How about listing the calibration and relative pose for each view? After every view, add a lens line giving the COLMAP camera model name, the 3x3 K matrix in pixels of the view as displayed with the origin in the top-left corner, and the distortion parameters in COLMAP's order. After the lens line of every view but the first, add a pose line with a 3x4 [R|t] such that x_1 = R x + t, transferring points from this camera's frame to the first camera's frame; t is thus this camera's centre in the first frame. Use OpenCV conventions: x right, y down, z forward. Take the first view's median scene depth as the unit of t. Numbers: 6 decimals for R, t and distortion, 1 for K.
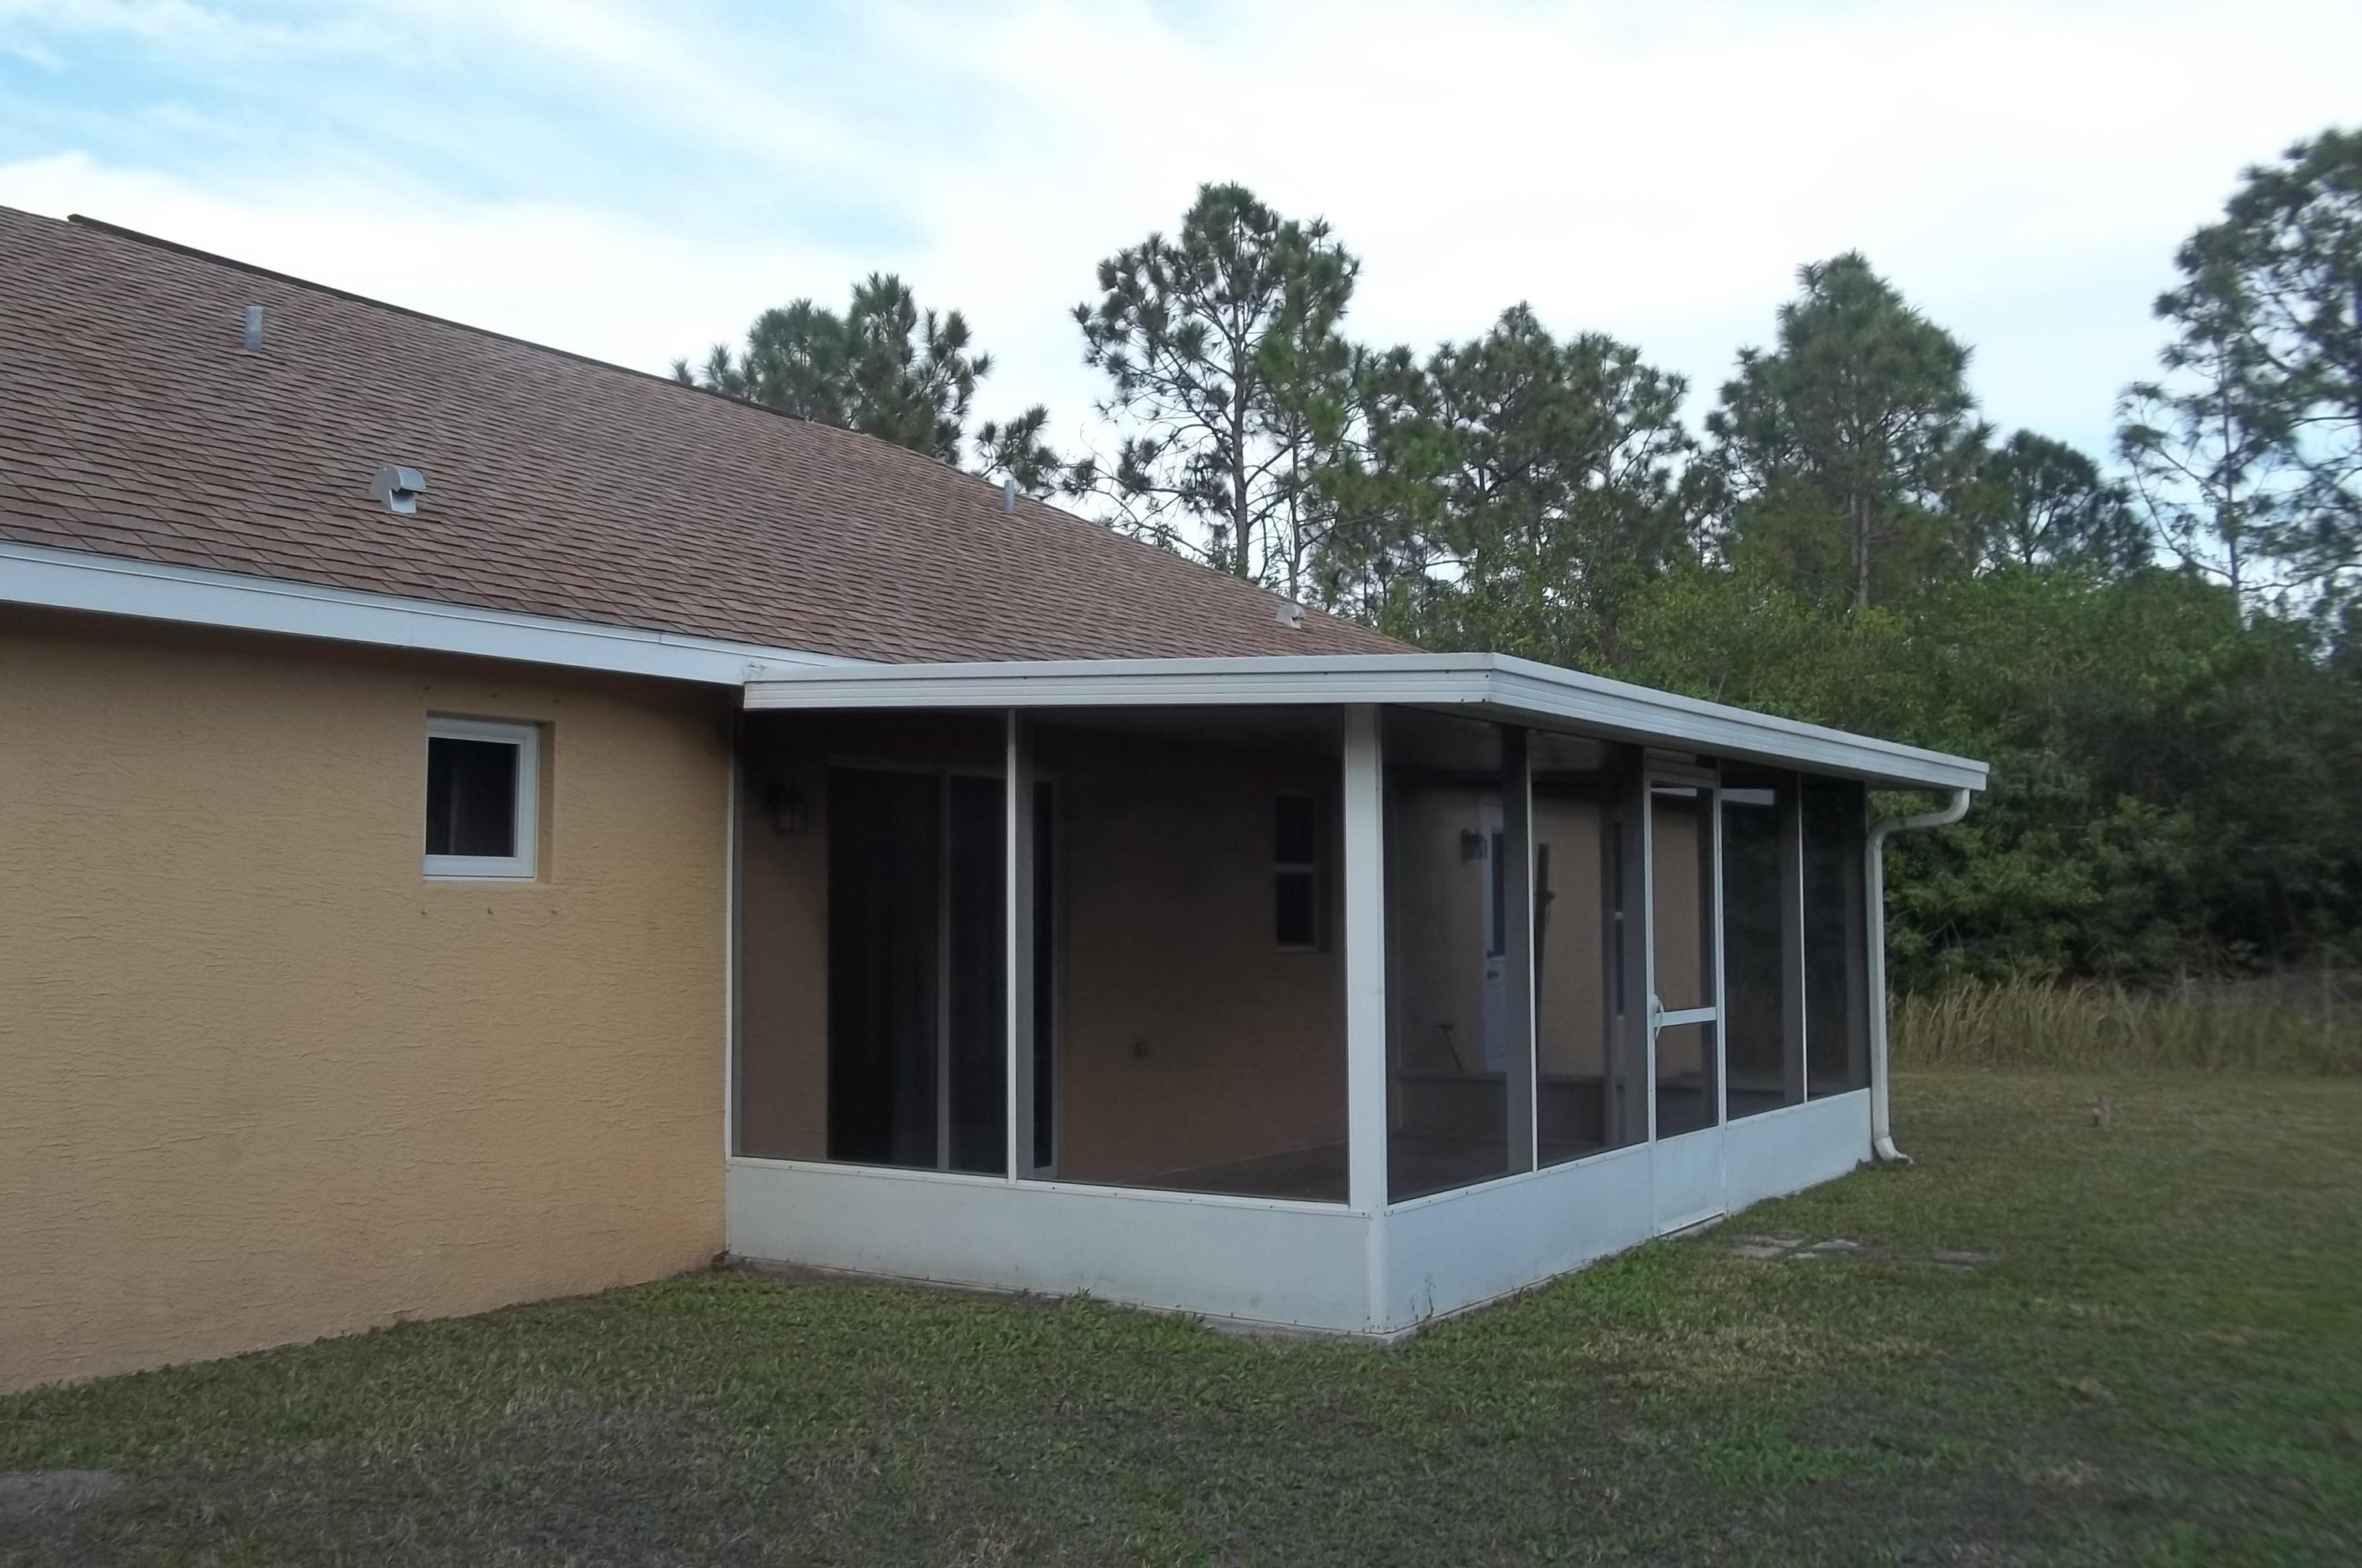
lens RADIAL K [[2257.4, 0, 1167.7], [0, 2257.4, 748.0], [0, 0, 1]] dist [-0.022736, 0.002944]
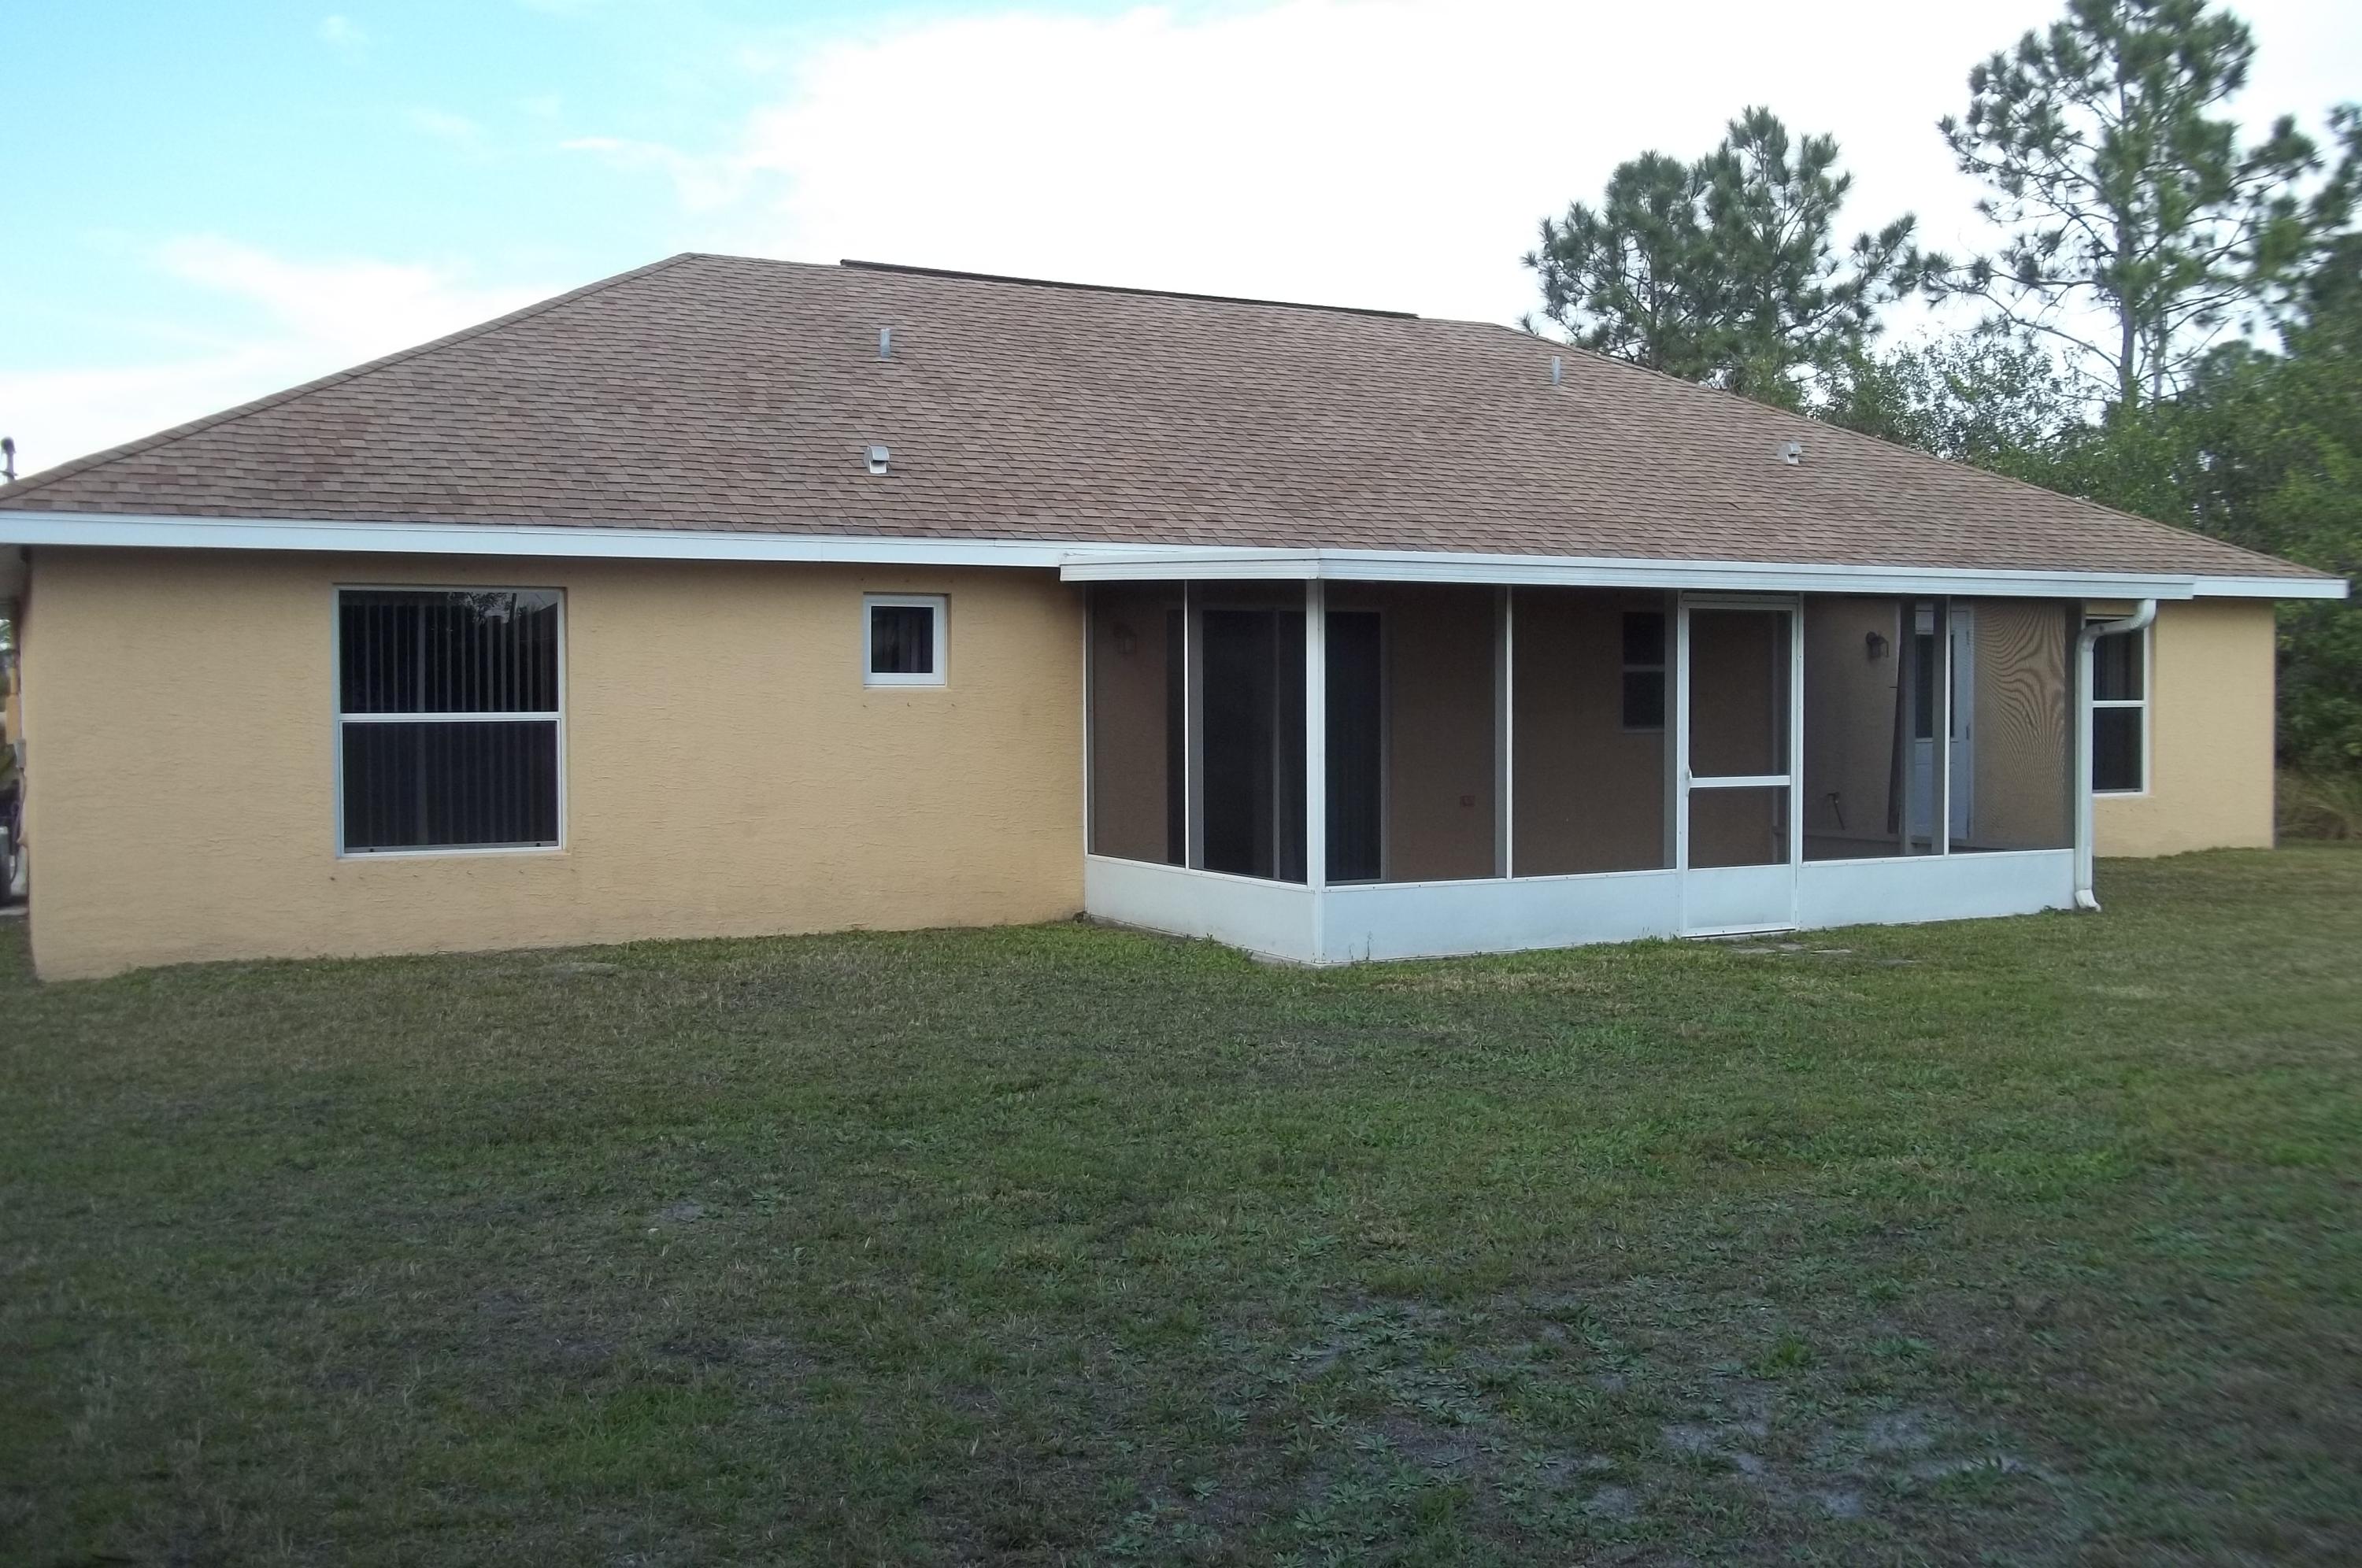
lens RADIAL K [[2174.4, 0, 1140.1], [0, 2174.4, 772.4], [0, 0, 1]] dist [-0.012481, 0.056146]
pose [[0.868814, 0.016140, -0.494875, 0.616148], [0.037430, 0.994468, 0.098145, -0.030651], [0.493722, -0.103793, 0.863404, -0.335246]]
